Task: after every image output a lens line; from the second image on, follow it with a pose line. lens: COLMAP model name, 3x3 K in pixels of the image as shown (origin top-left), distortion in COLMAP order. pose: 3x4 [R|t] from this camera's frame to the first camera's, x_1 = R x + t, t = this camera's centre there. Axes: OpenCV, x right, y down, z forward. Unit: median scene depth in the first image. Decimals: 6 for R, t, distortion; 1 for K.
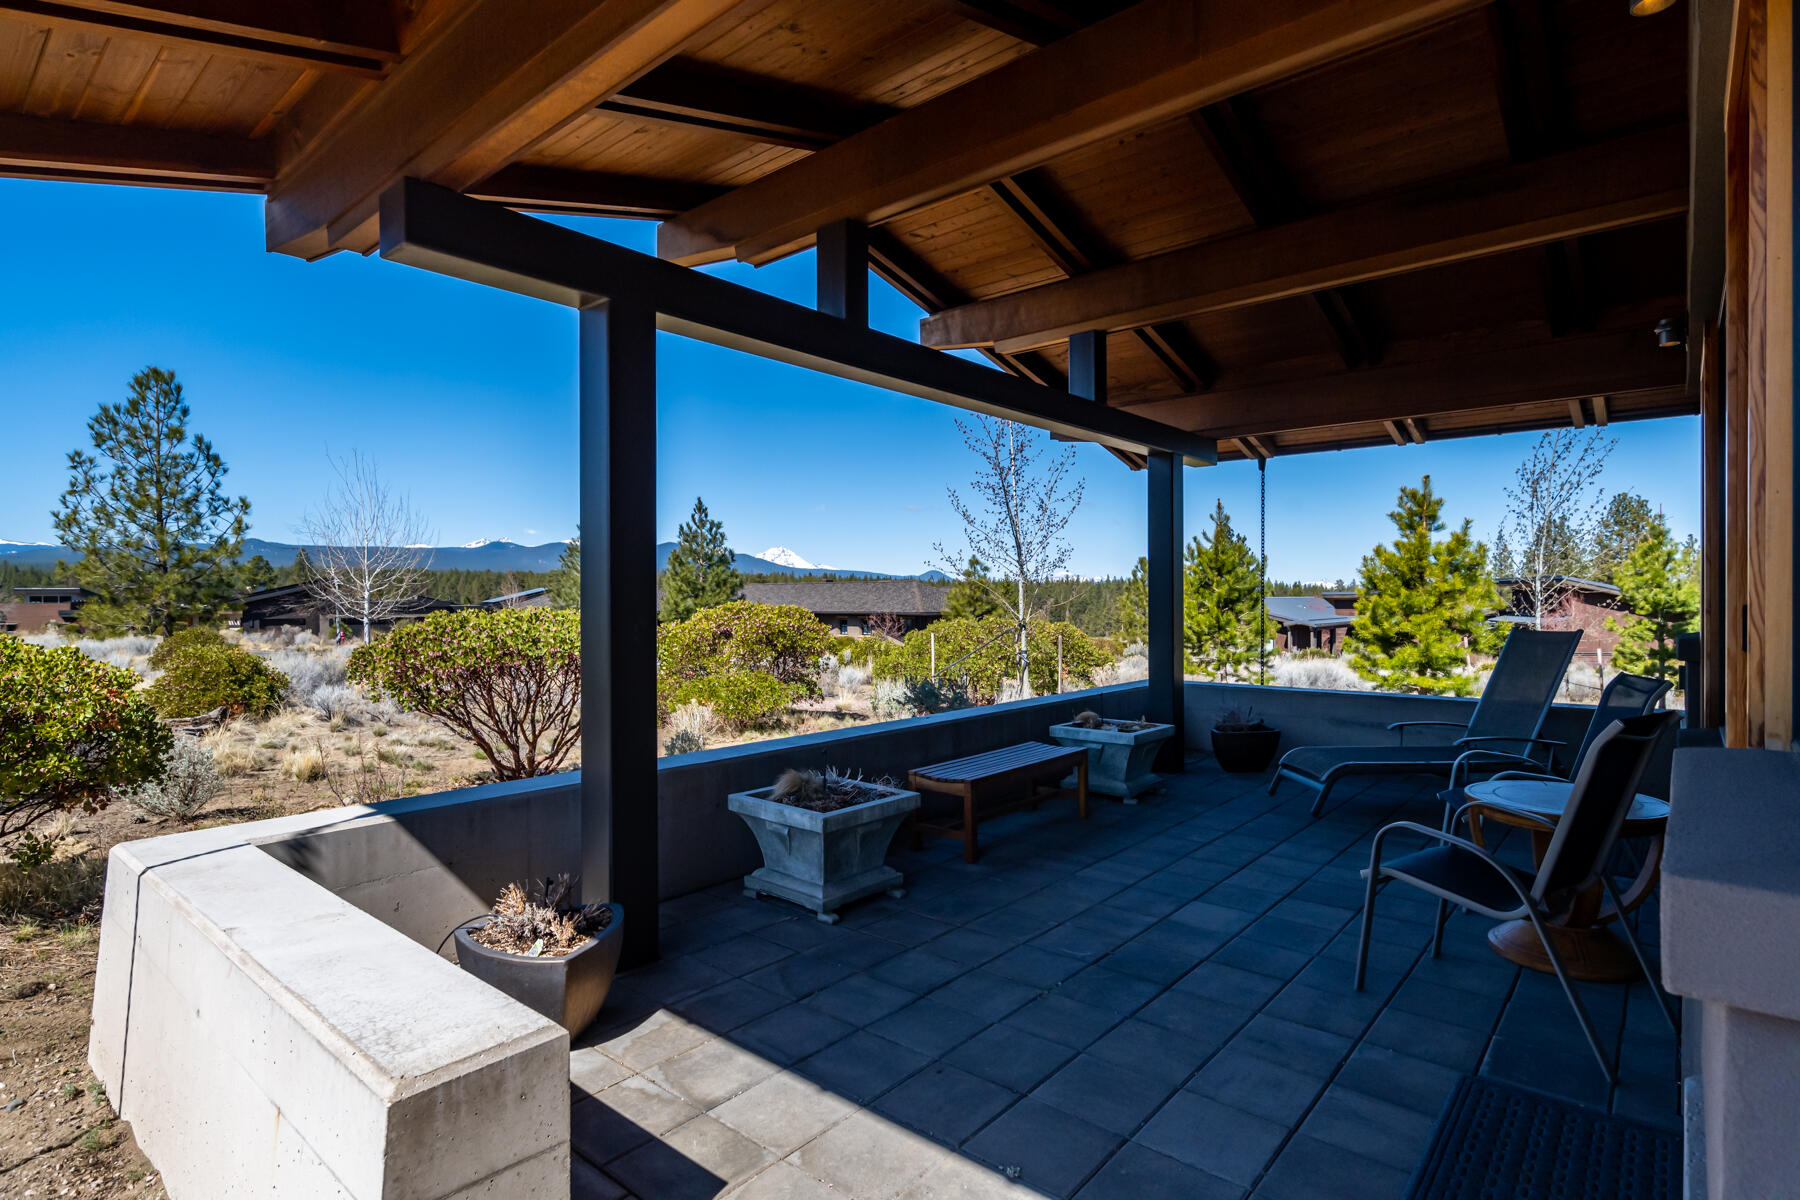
lens RADIAL K [[917.4, 0, 901.0], [0, 917.4, 611.2], [0, 0, 1]] dist [-0.007636, 0.002540]
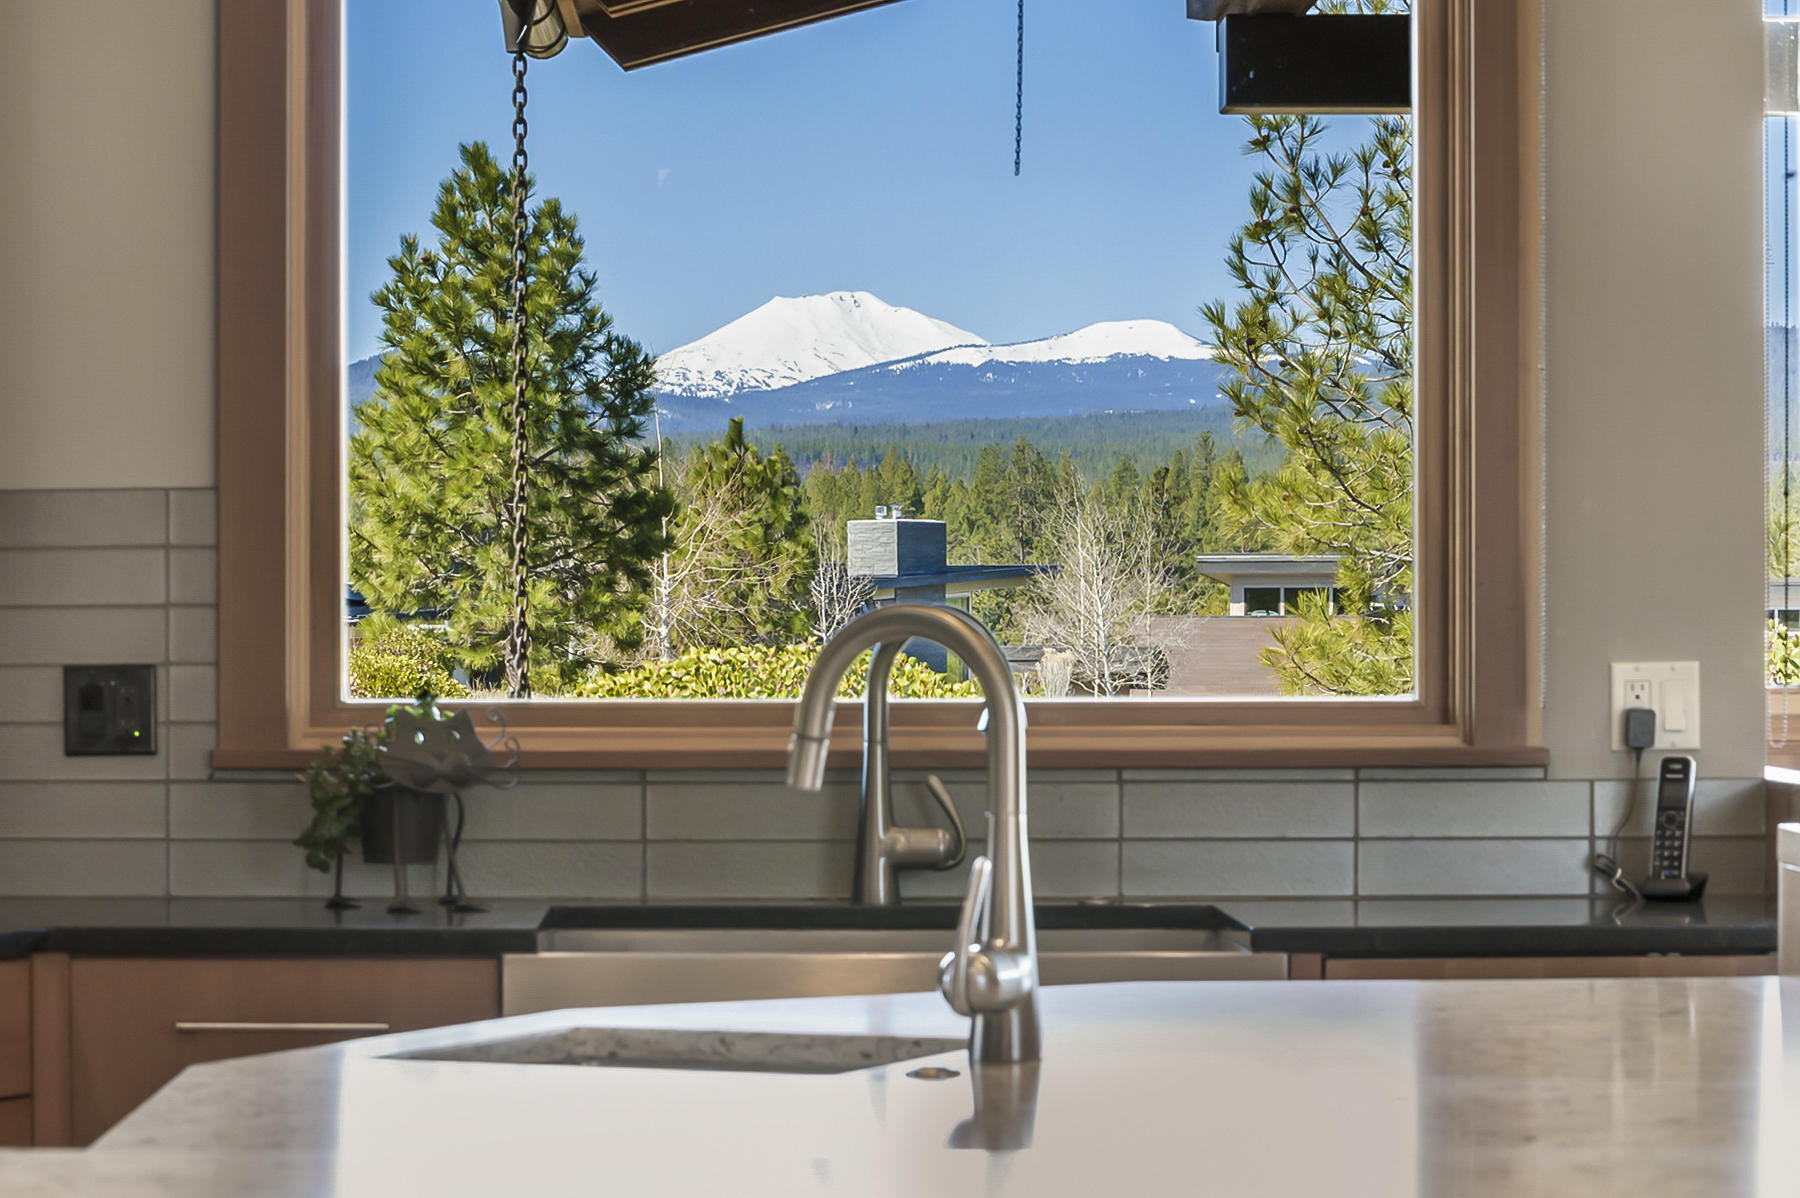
lens RADIAL K [[5650.9, 0, 898.8], [0, 5650.9, 601.6], [0, 0, 1]] dist [-0.312857, 0.000000]
pose [[0.672884, 0.002730, -0.739743, 0.313422], [-0.013421, 0.999874, -0.008517, 0.003443], [0.739626, 0.015659, 0.672836, -0.262335]]
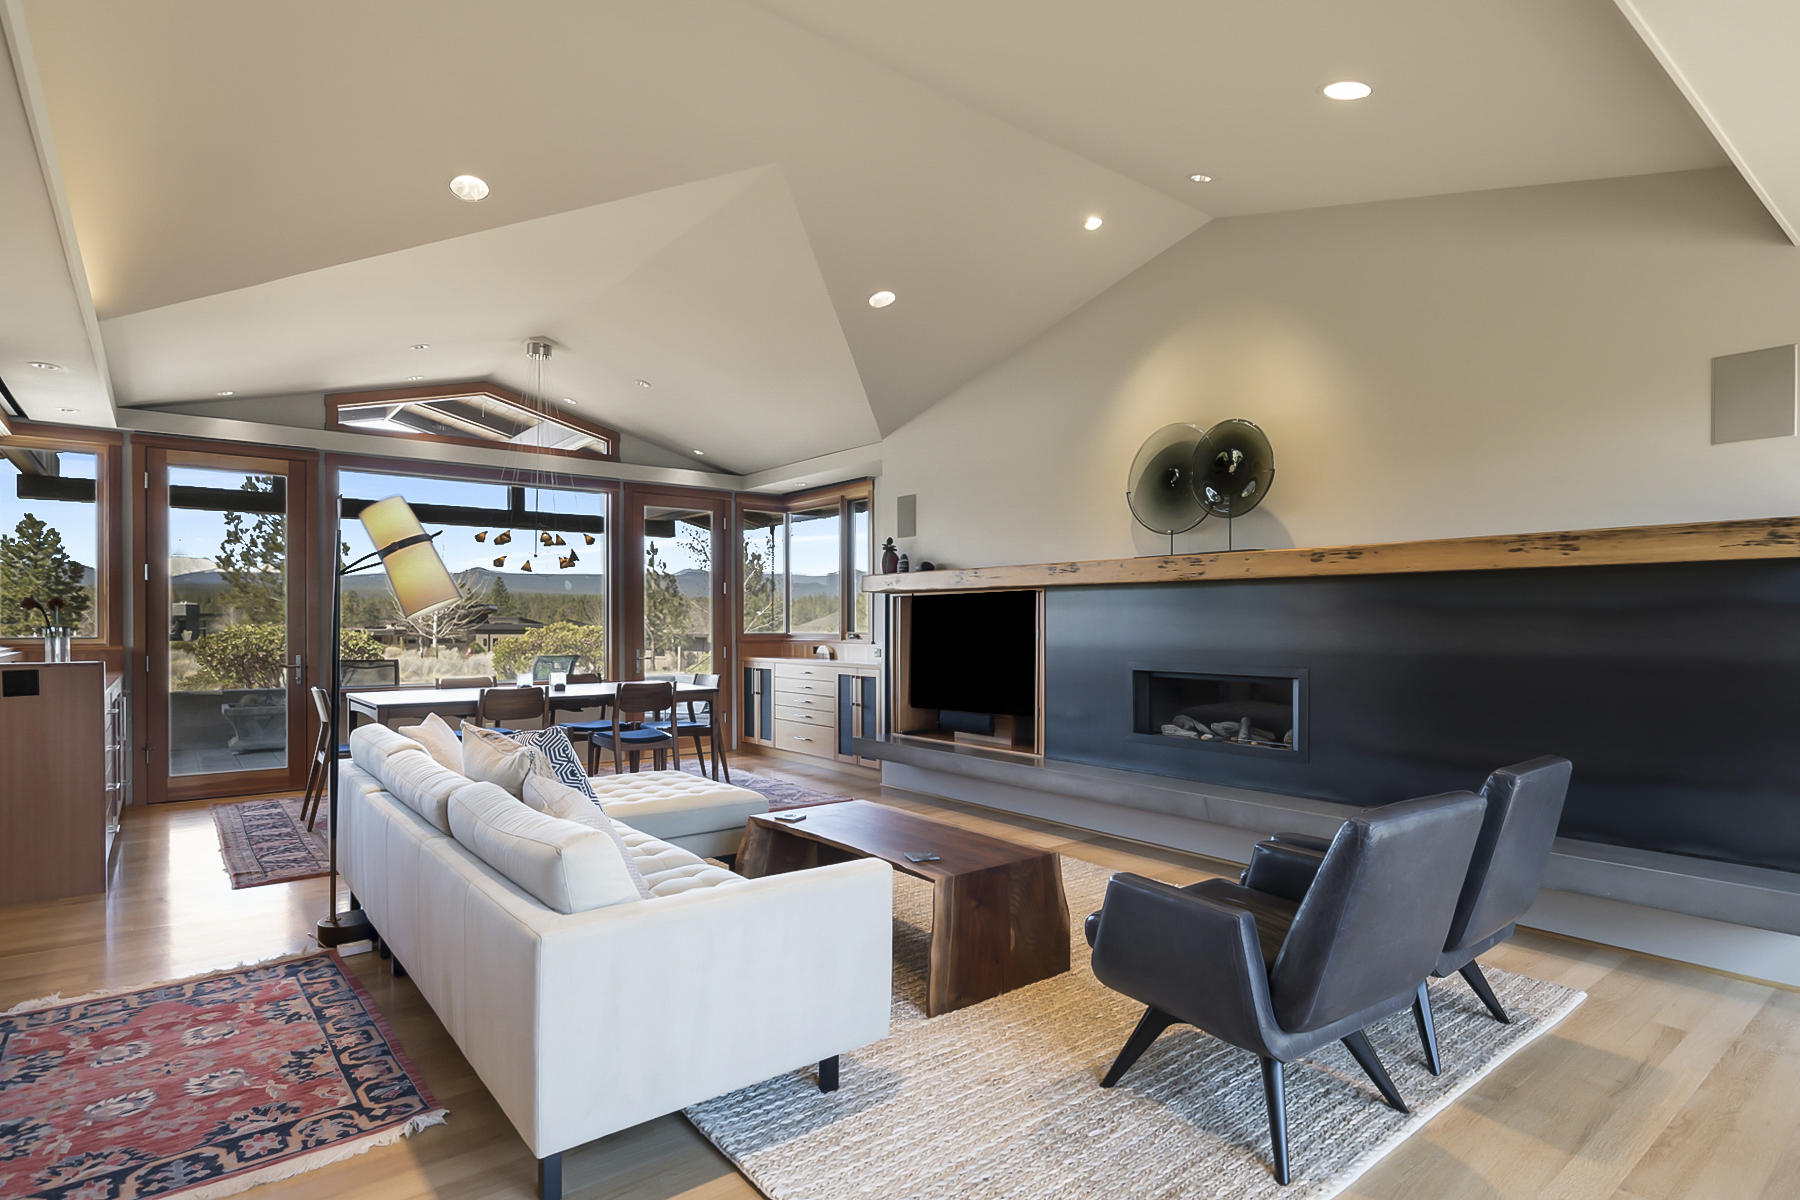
lens RADIAL K [[917.4, 0, 925.2], [0, 917.4, 644.0], [0, 0, 1]] dist [-0.007636, 0.002540]
pose [[0.985444, 0.009938, -0.169708, 0.347119], [-0.008699, 0.999930, 0.008043, 0.003639], [0.169776, -0.006450, 0.985462, -0.169208]]
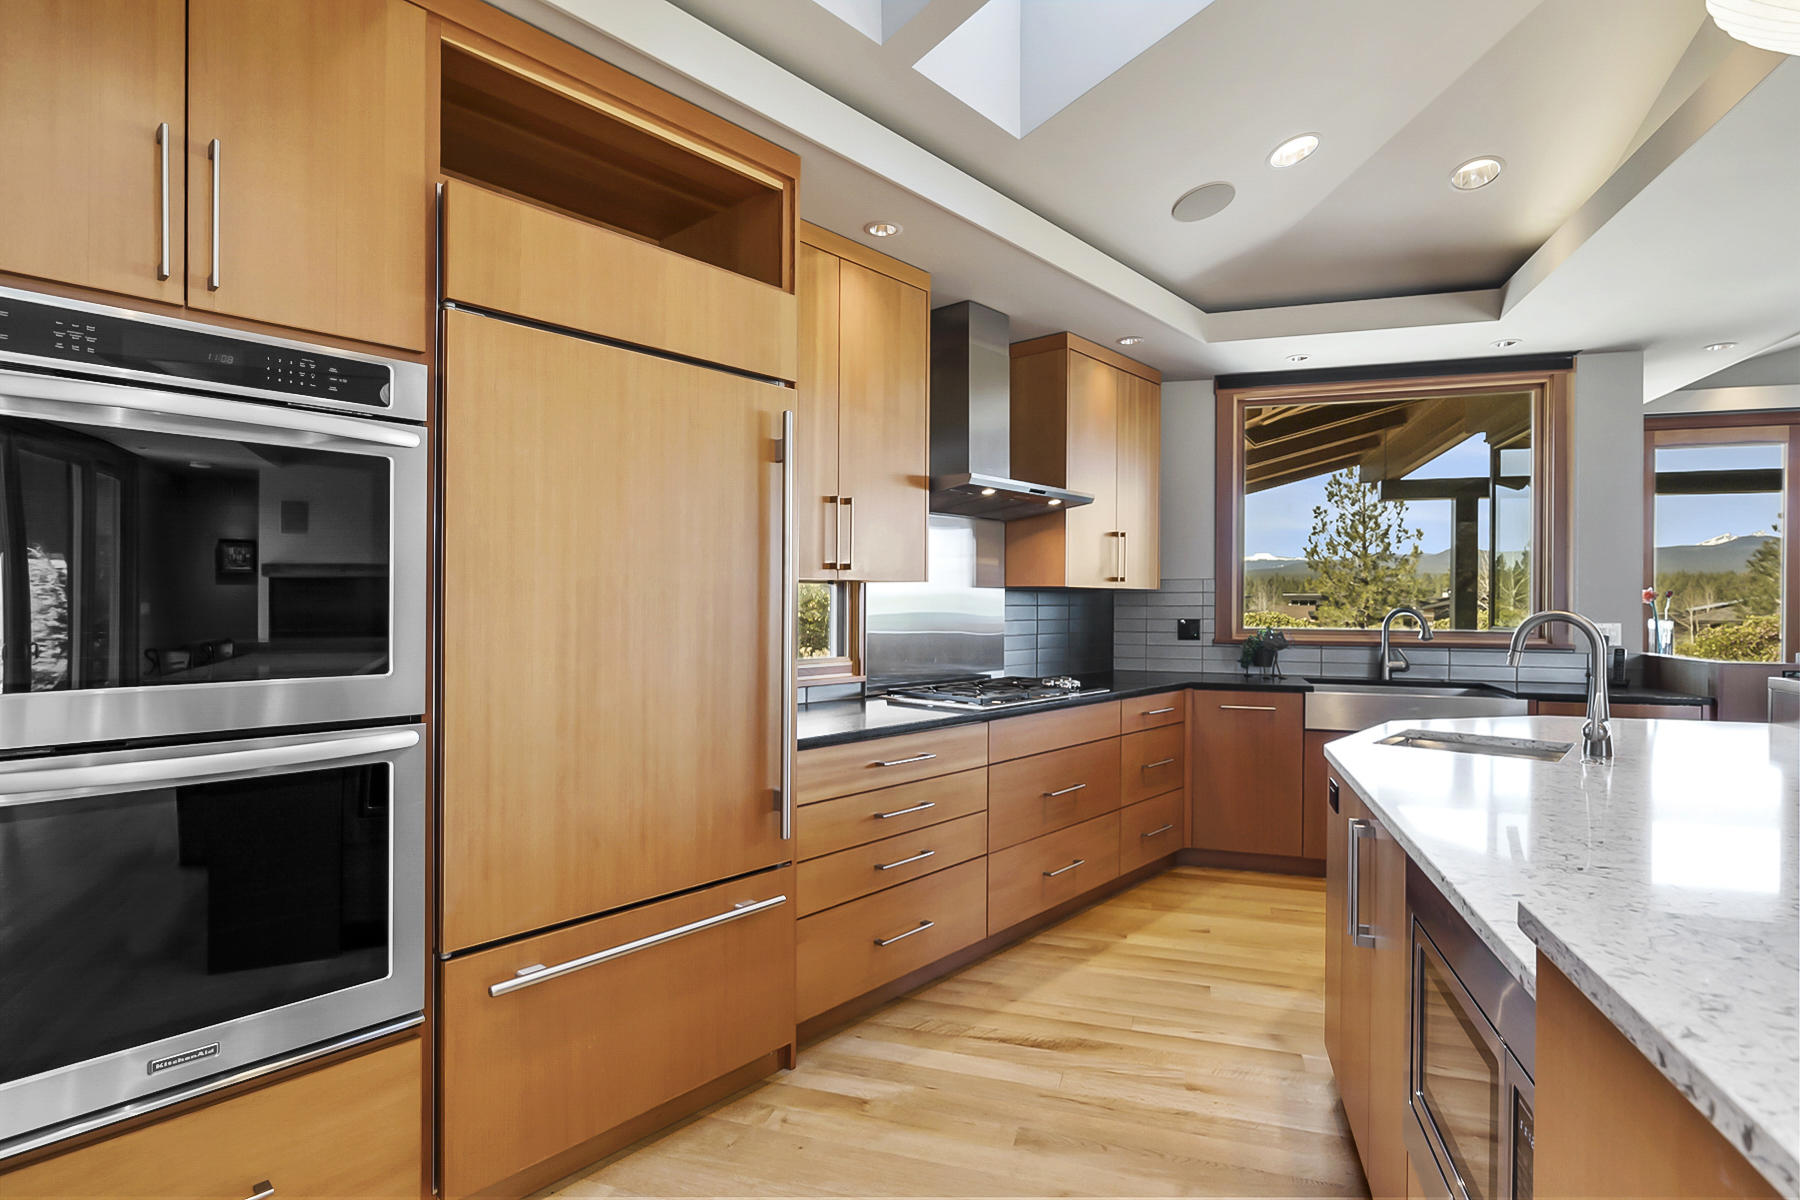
lens RADIAL K [[917.4, 0, 889.7], [0, 917.4, 607.1], [0, 0, 1]] dist [-0.007636, 0.002540]
pose [[0.385000, 0.012074, -0.922837, 0.228138], [-0.021394, 0.999762, 0.004154, 0.002513], [0.922668, 0.018144, 0.385167, -0.237676]]
